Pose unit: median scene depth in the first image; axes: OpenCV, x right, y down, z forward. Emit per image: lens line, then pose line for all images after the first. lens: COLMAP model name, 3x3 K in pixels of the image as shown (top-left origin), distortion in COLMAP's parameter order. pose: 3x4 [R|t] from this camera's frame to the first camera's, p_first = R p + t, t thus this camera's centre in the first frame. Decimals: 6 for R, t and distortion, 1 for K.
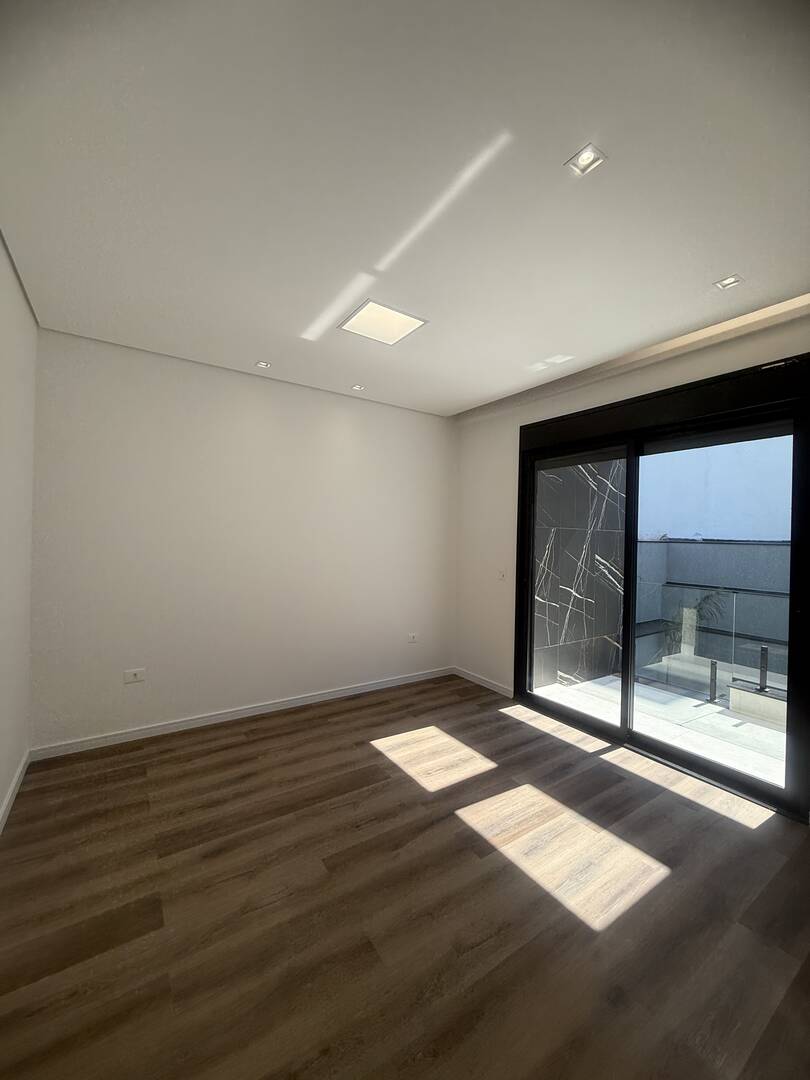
lens RADIAL K [[426.9, 0, 399.3], [0, 426.9, 534.4], [0, 0, 1]] dist [0.001080, 0.000123]
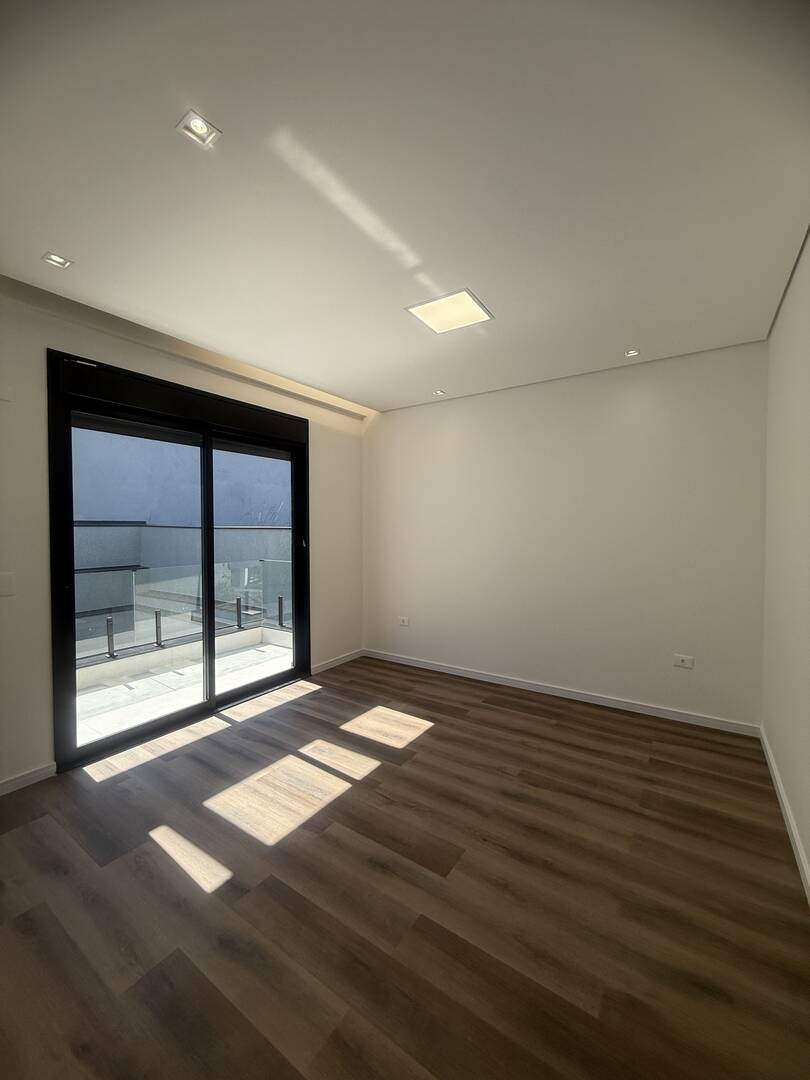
lens RADIAL K [[426.9, 0, 399.3], [0, 426.9, 534.4], [0, 0, 1]] dist [0.001080, 0.000123]
pose [[-0.354343, -0.040146, 0.934253, -0.648433], [-0.010909, 0.999187, 0.038799, -0.010034], [-0.935052, 0.003556, -0.354493, 0.944867]]
